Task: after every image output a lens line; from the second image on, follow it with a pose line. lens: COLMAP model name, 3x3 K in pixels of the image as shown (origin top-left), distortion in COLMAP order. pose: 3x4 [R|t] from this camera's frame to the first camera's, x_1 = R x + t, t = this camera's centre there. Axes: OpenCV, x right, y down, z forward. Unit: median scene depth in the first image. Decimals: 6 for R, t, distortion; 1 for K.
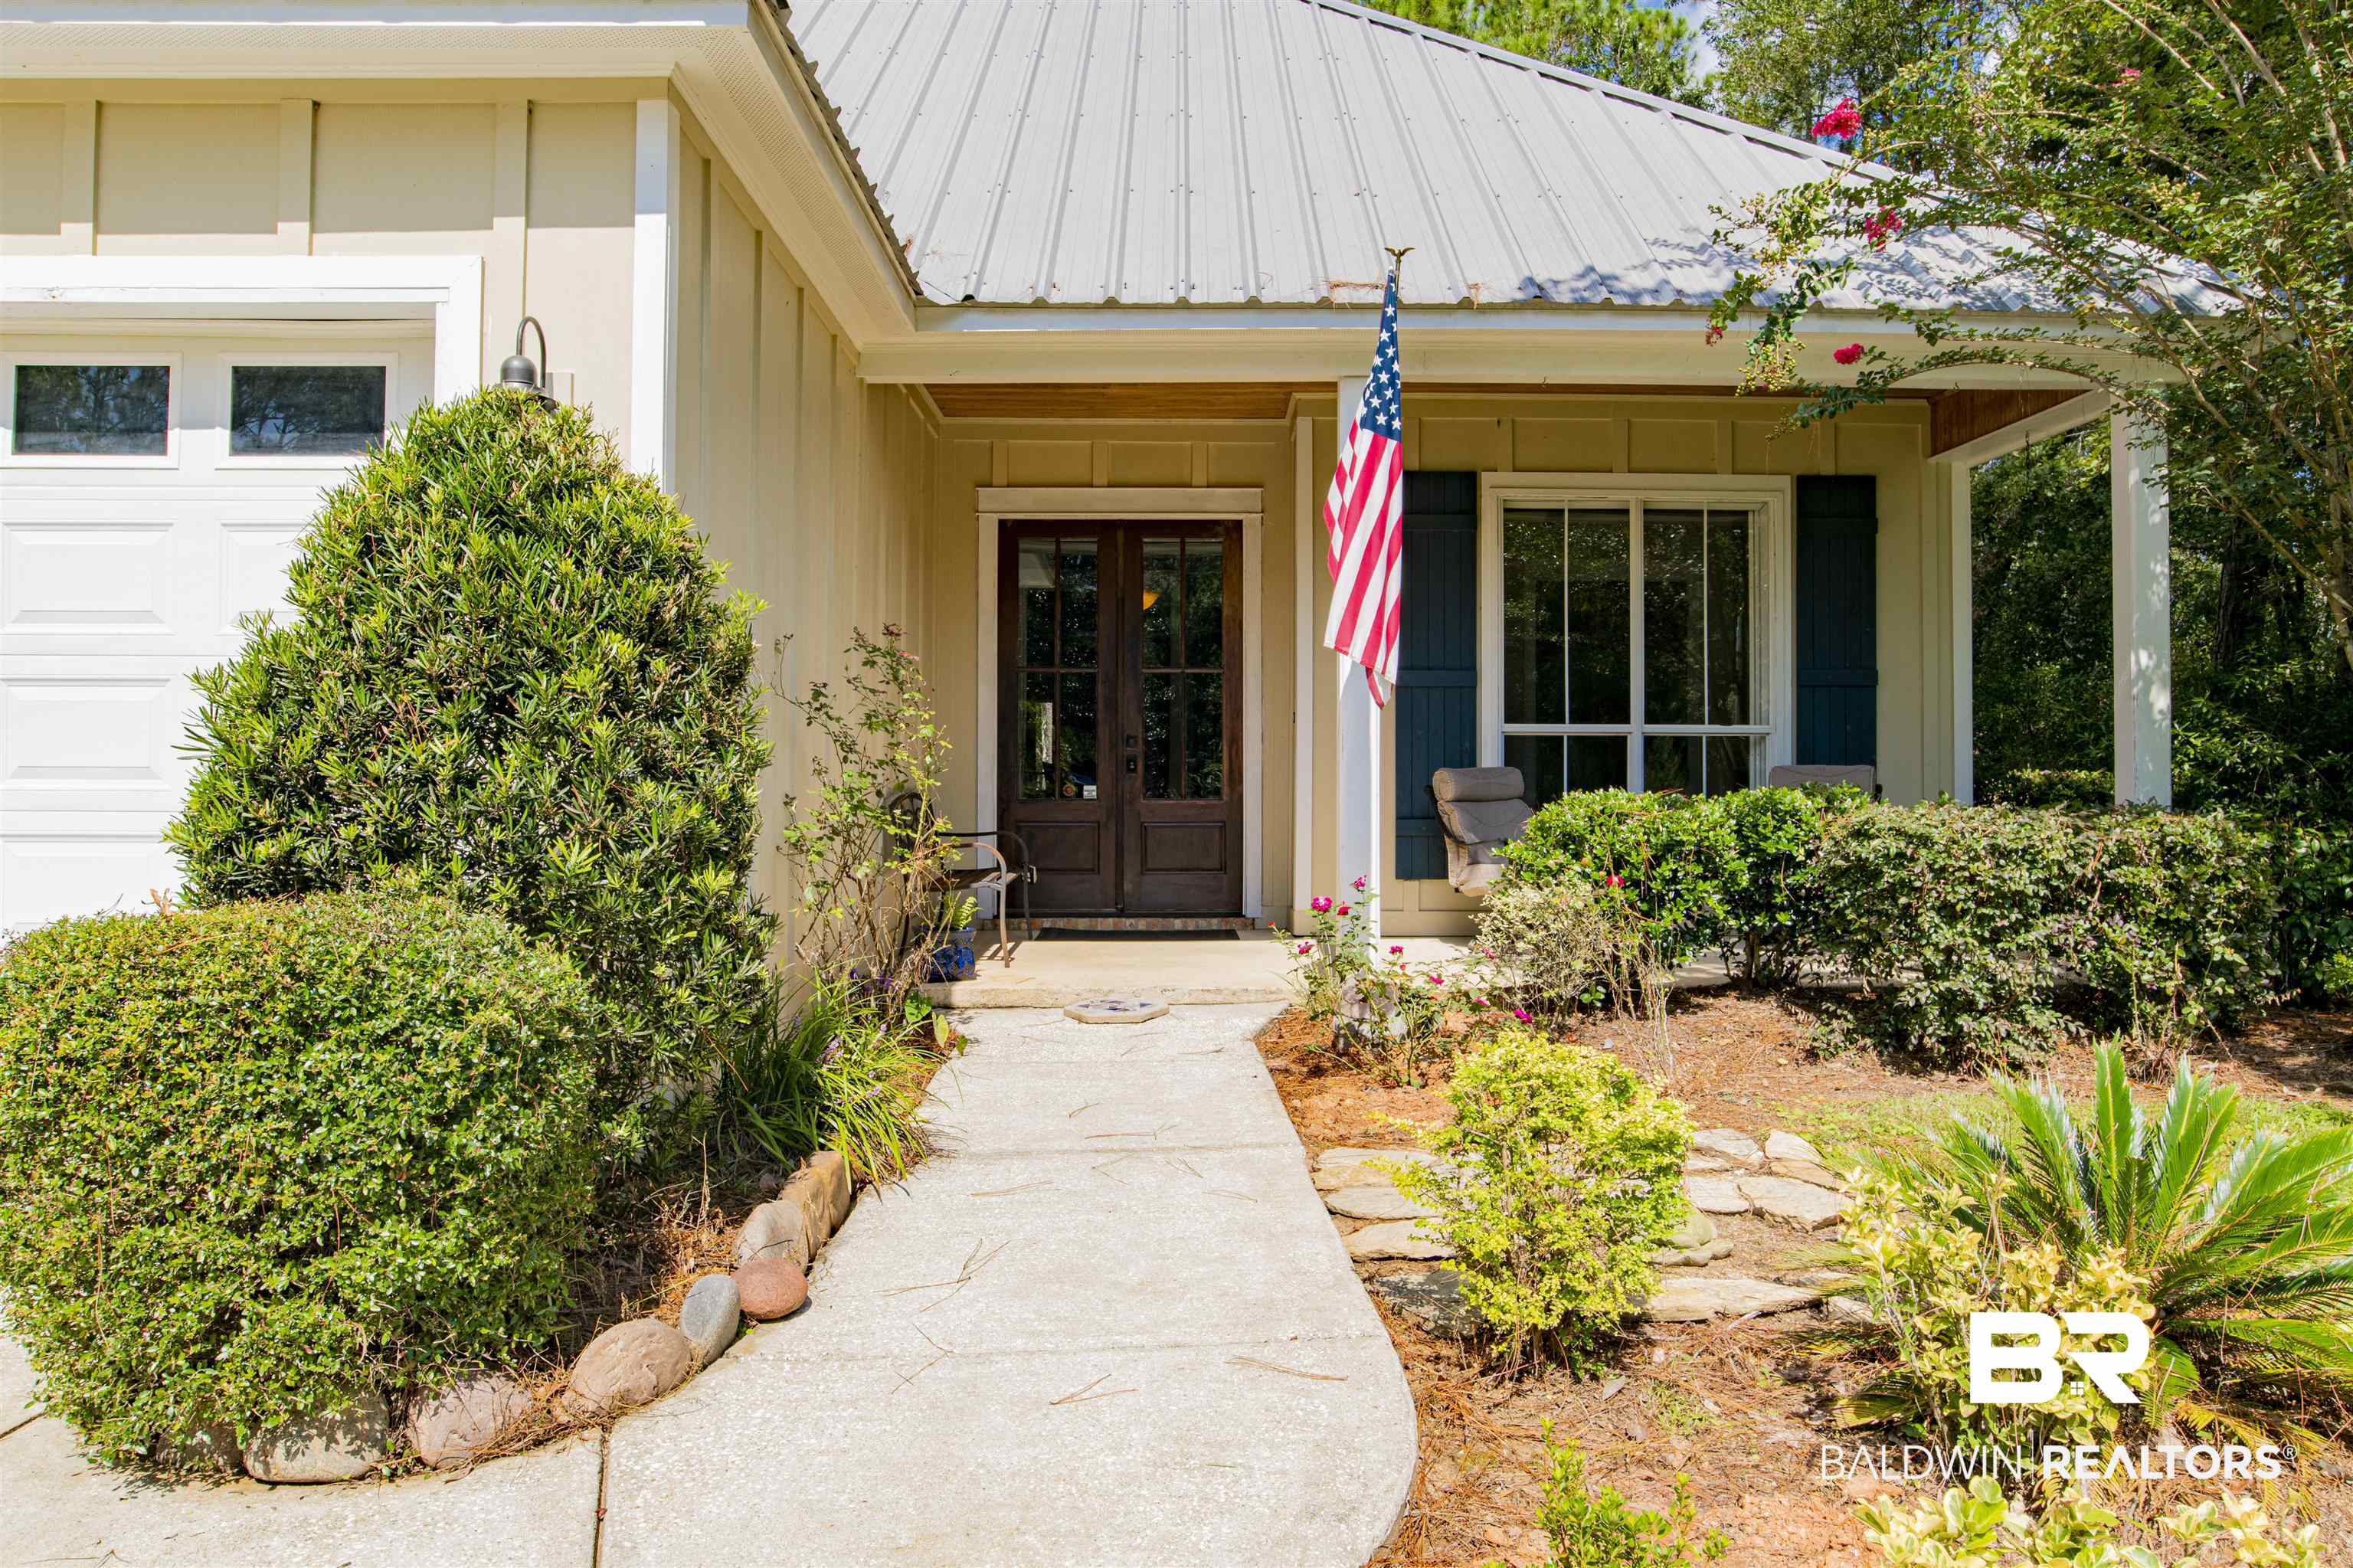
lens RADIAL K [[1568.8, 0, 1176.5], [0, 1568.8, 784.0], [0, 0, 1]] dist [-0.025570, 0.000441]
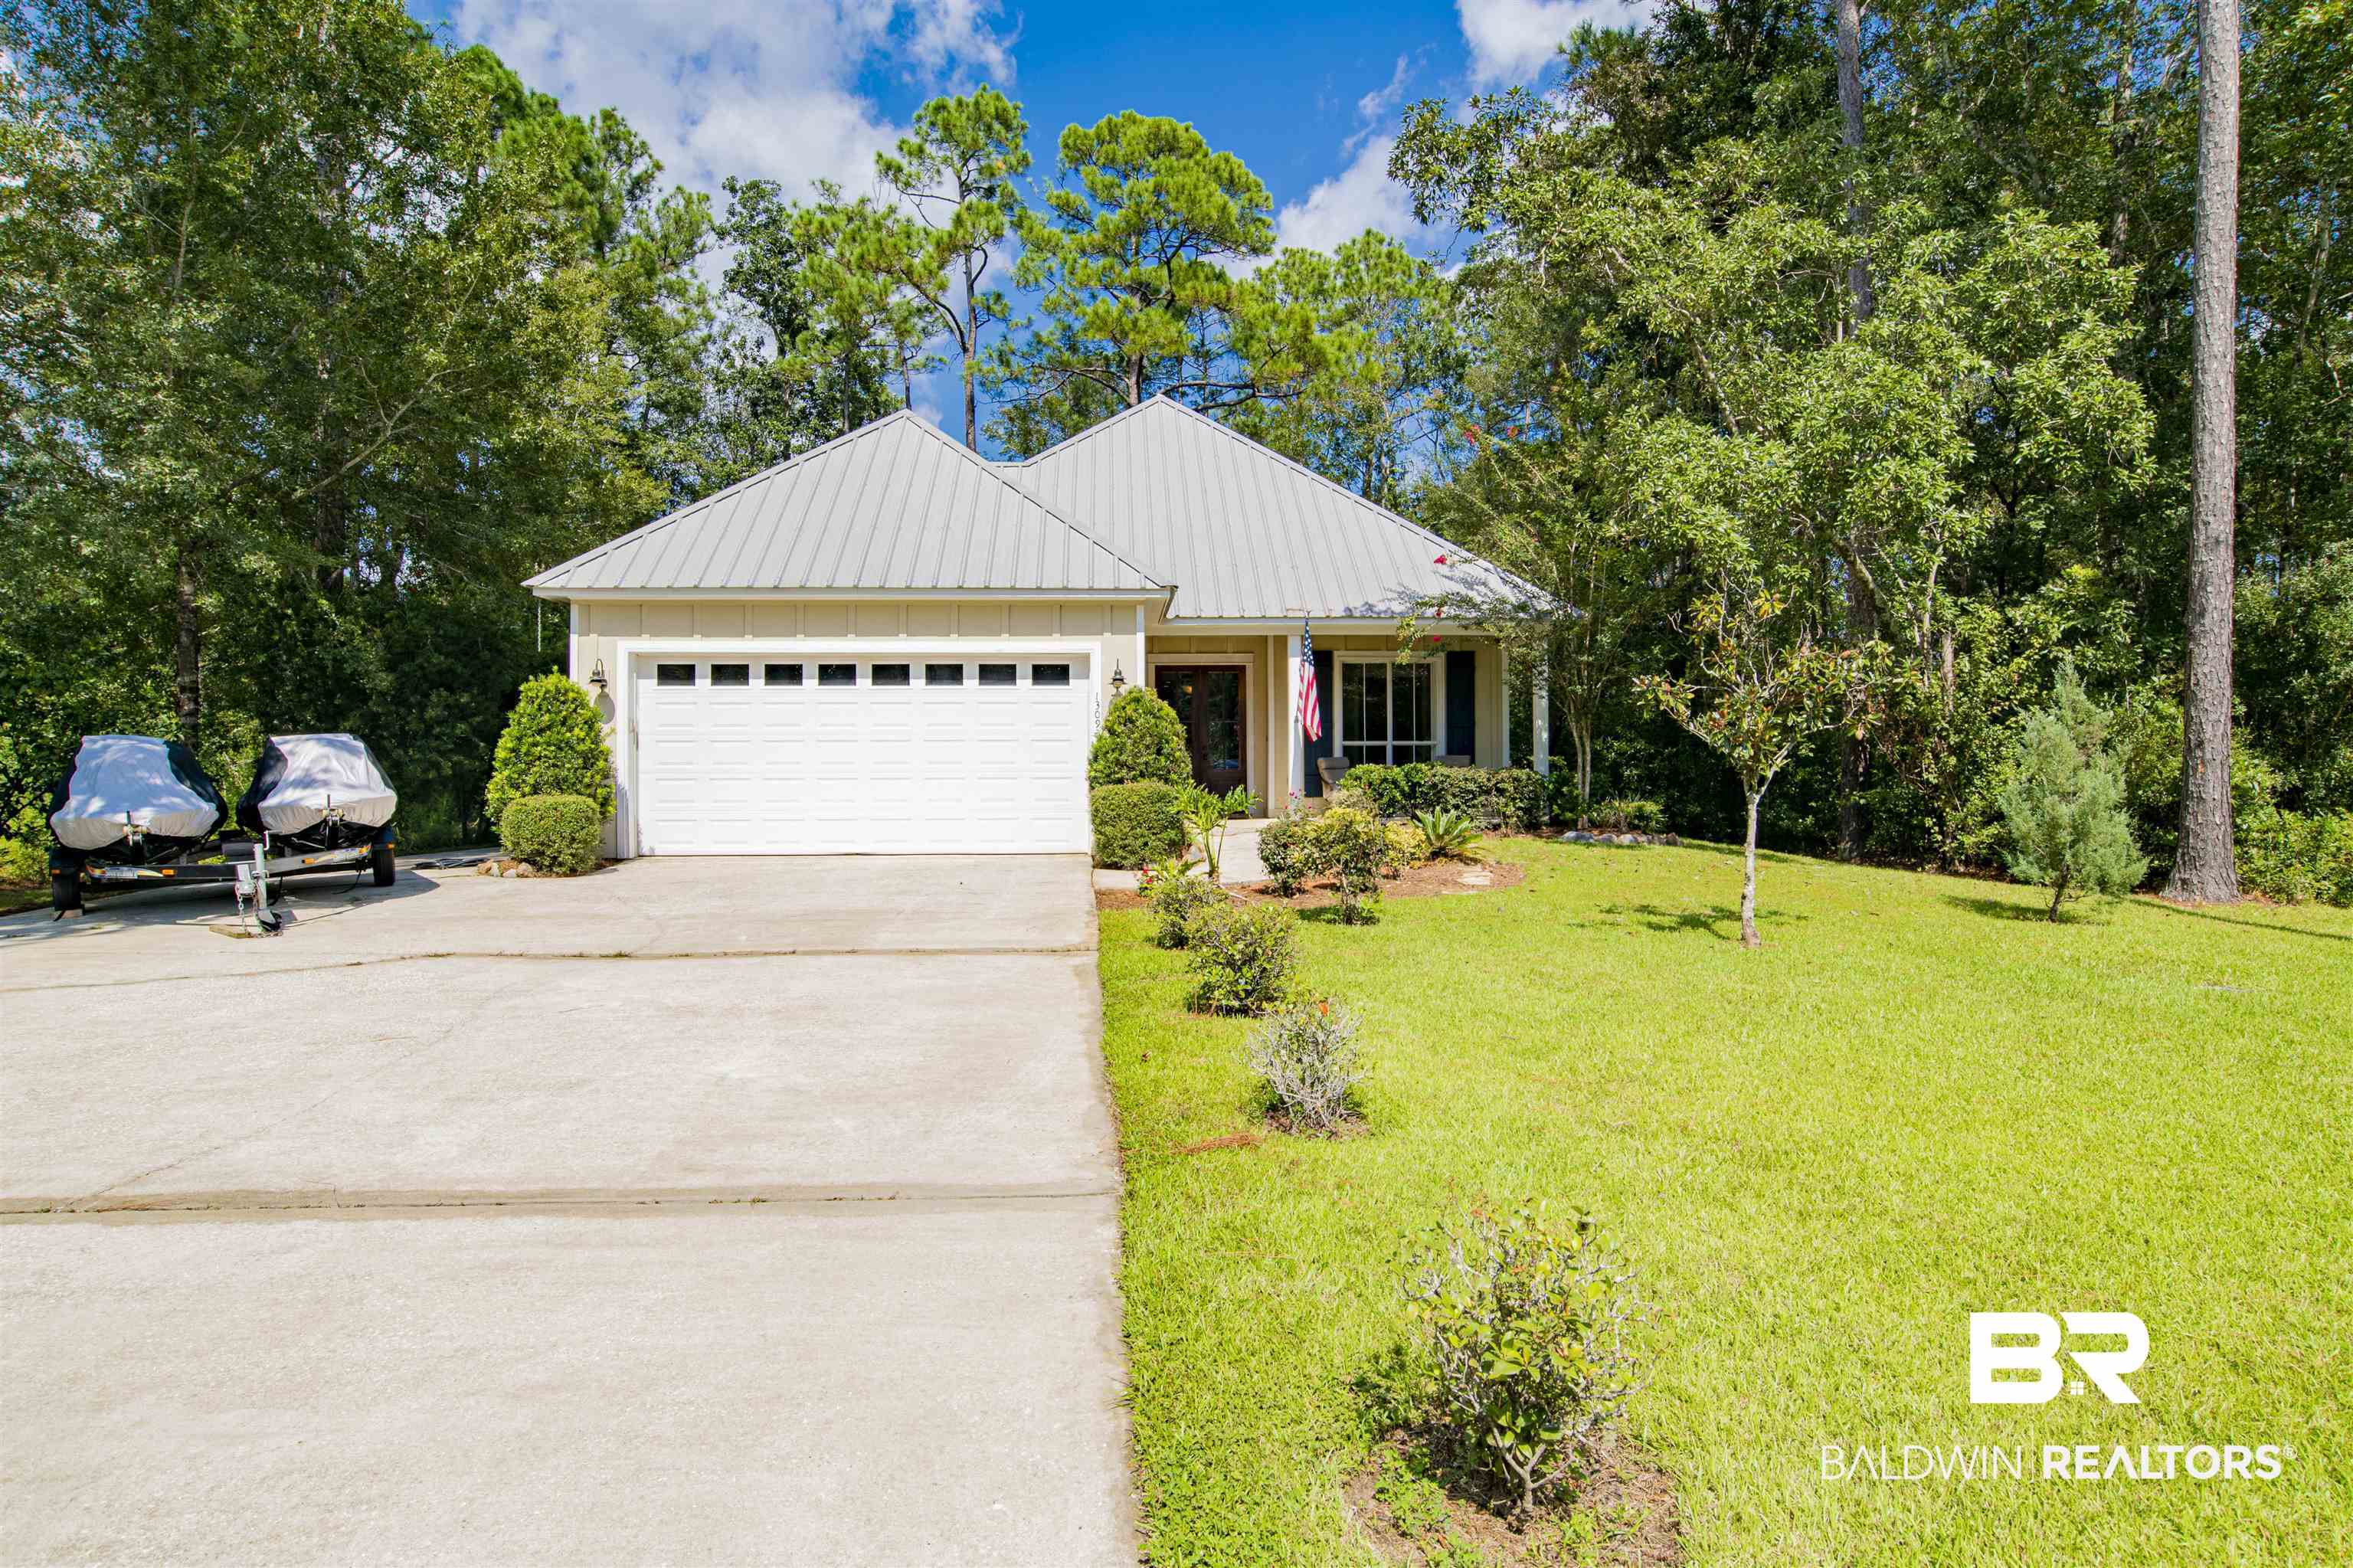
lens RADIAL K [[1189.6, 0, 1174.7], [0, 1189.6, 781.2], [0, 0, 1]] dist [-0.044373, -0.001109]
pose [[0.998648, -0.008680, 0.051259, -0.199654], [0.008018, 0.999882, 0.013095, 0.002329], [-0.051367, -0.012667, 0.998600, -1.105569]]
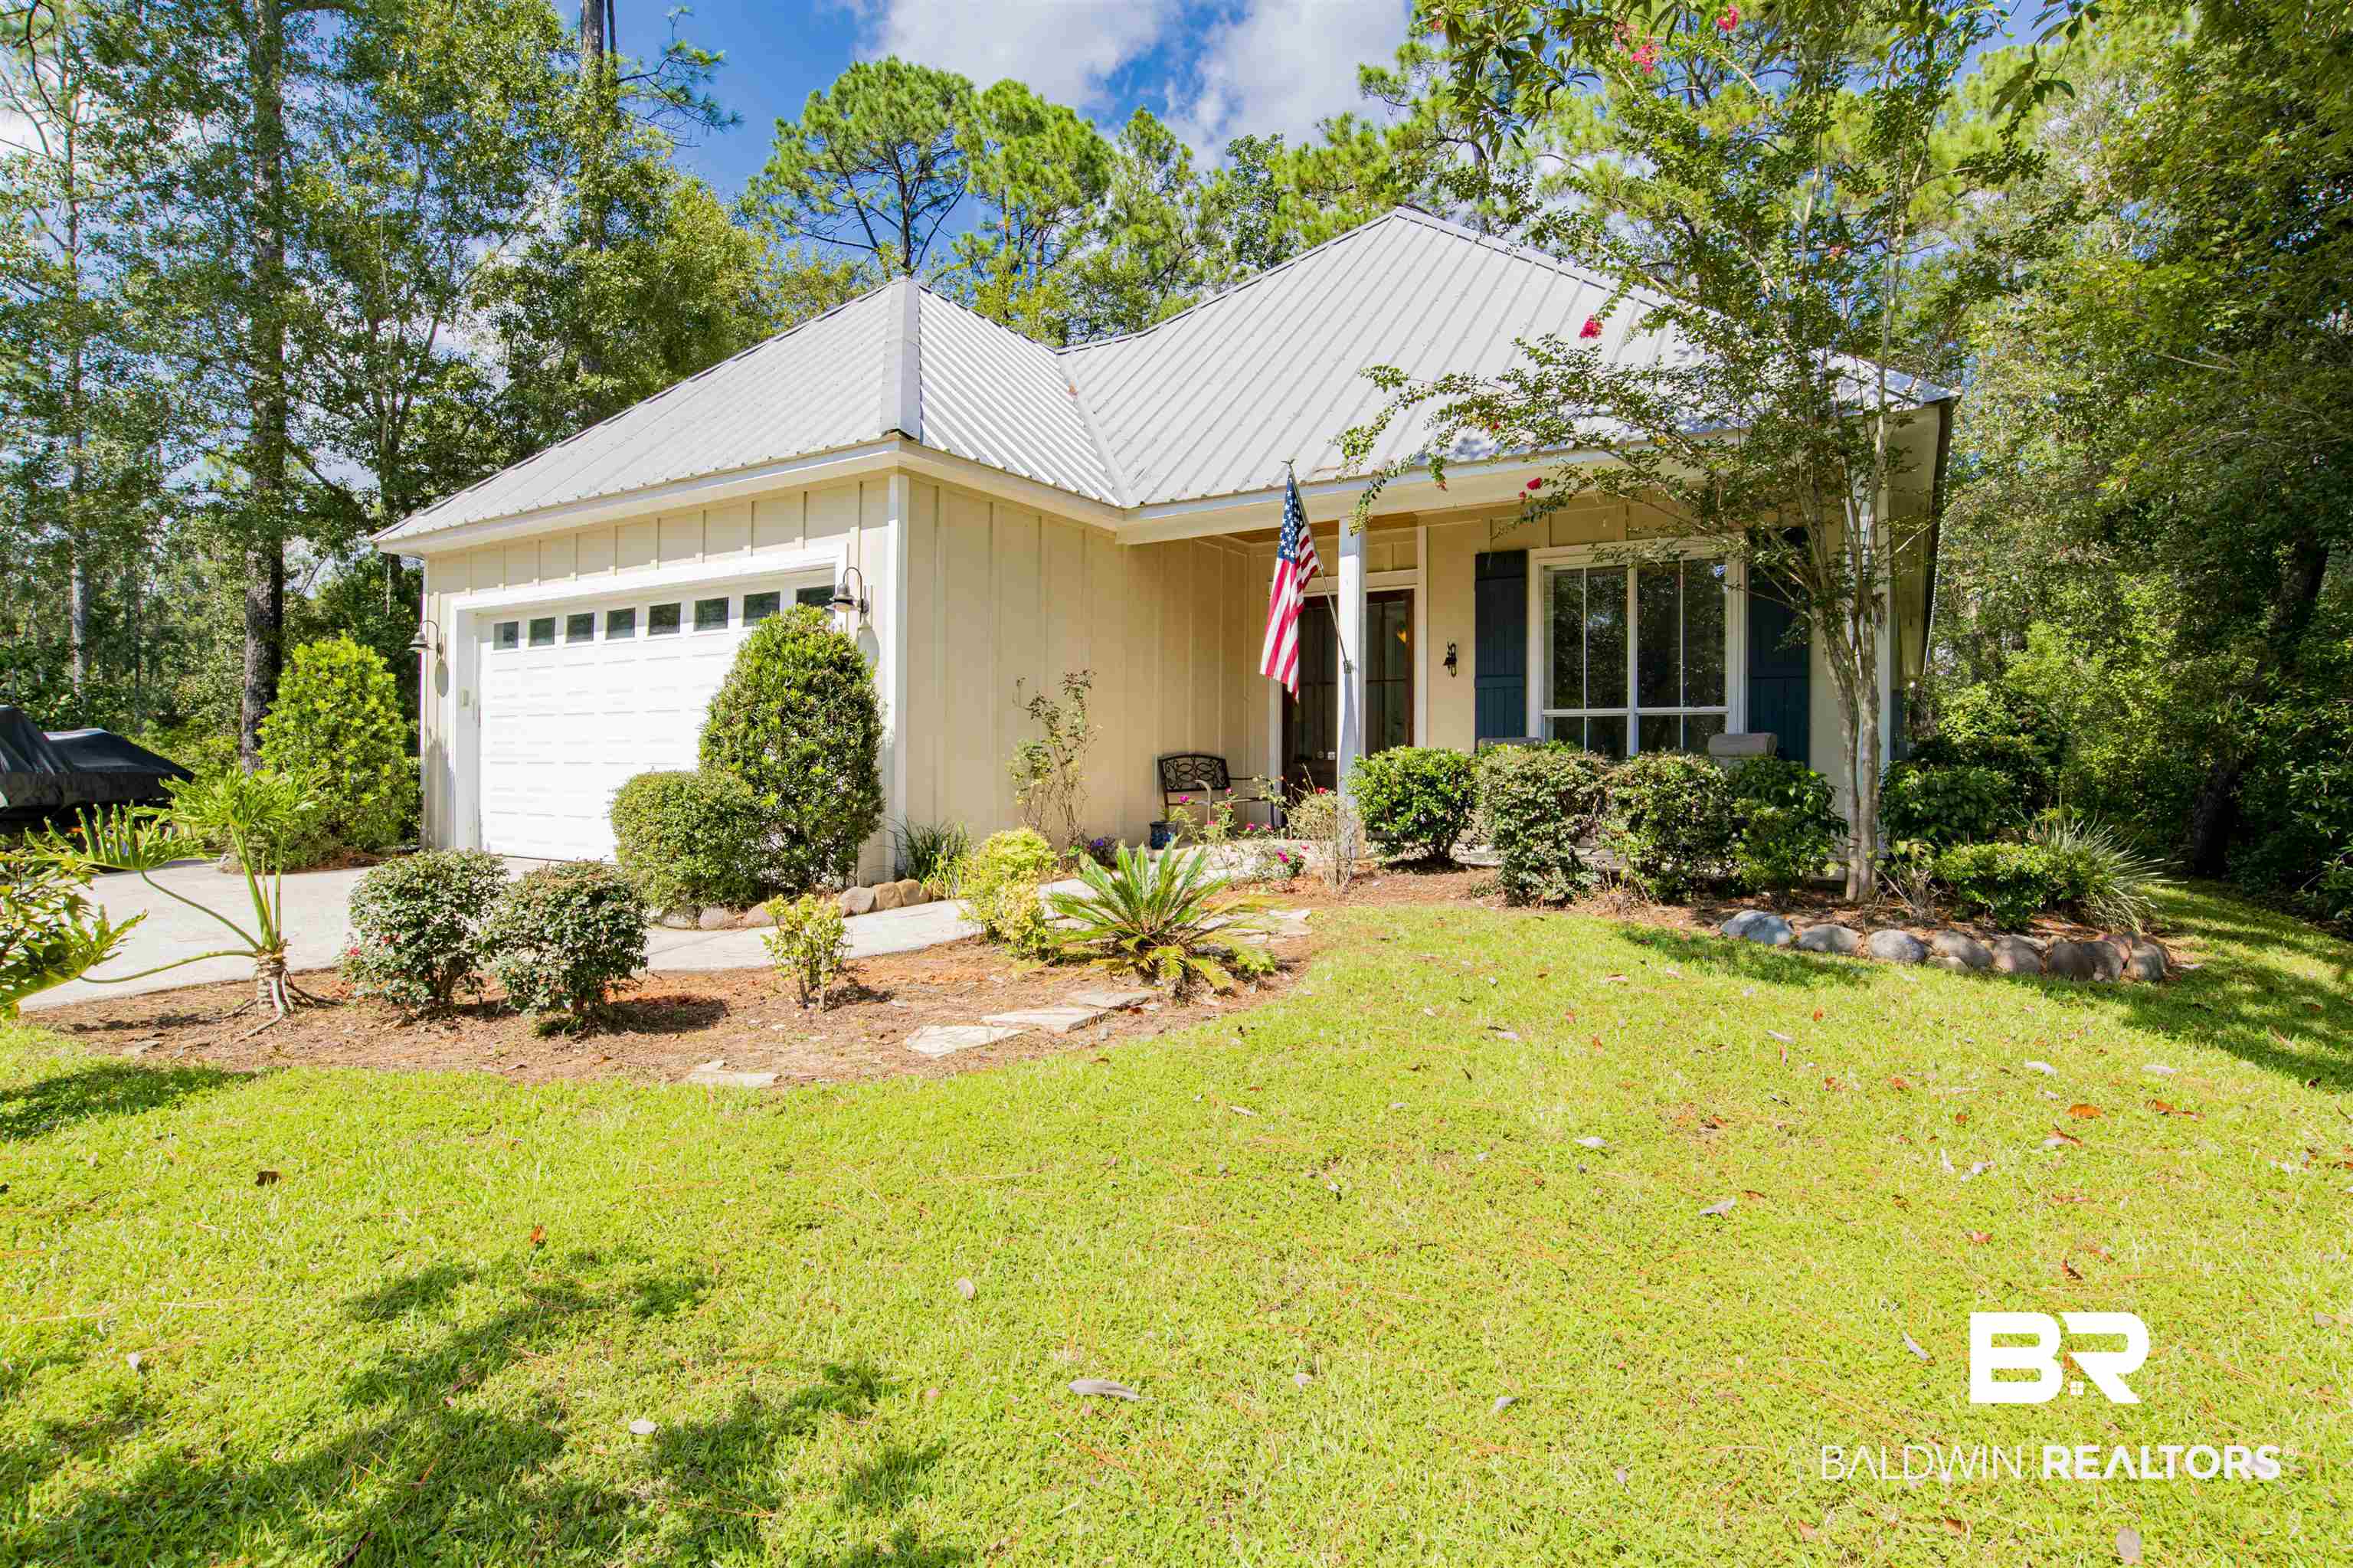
lens RADIAL K [[1209.6, 0, 1185.3], [0, 1209.6, 766.7], [0, 0, 1]] dist [-0.065515, 0.025895]
pose [[0.850991, 0.001255, -0.525179, 0.537619], [-0.001210, 0.999999, 0.000431, 0.018639], [0.525179, 0.000269, 0.850992, -0.211748]]
